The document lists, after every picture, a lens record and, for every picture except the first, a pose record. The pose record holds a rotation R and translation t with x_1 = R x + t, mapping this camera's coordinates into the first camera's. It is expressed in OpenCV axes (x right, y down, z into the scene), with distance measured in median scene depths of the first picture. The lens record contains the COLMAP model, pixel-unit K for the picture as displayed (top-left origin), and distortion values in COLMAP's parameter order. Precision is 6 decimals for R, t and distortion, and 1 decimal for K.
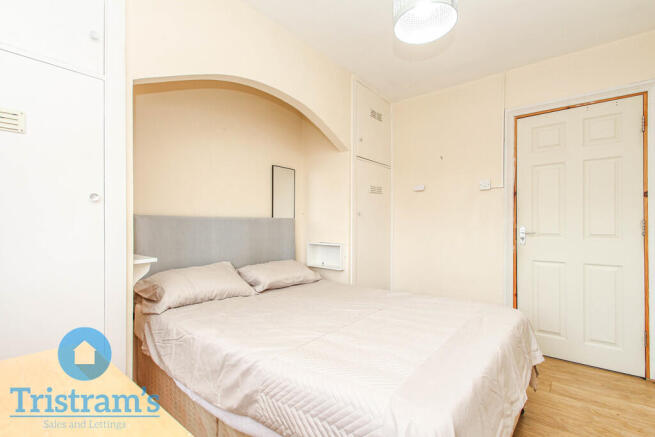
lens RADIAL K [[314.9, 0, 328.3], [0, 314.9, 225.5], [0, 0, 1]] dist [0.027799, -0.000472]
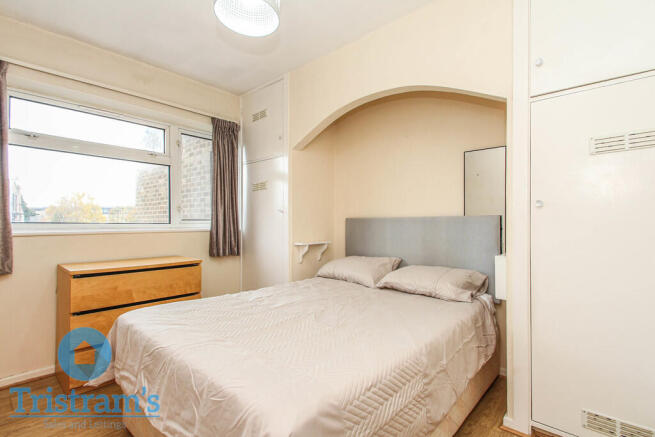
lens RADIAL K [[314.9, 0, 328.3], [0, 314.9, 225.5], [0, 0, 1]] dist [0.027799, -0.000472]
pose [[-0.032911, 0.004791, -0.999447, 0.799310], [-0.001699, 0.999987, 0.004850, -0.002741], [0.999457, 0.001858, -0.032902, 0.809613]]
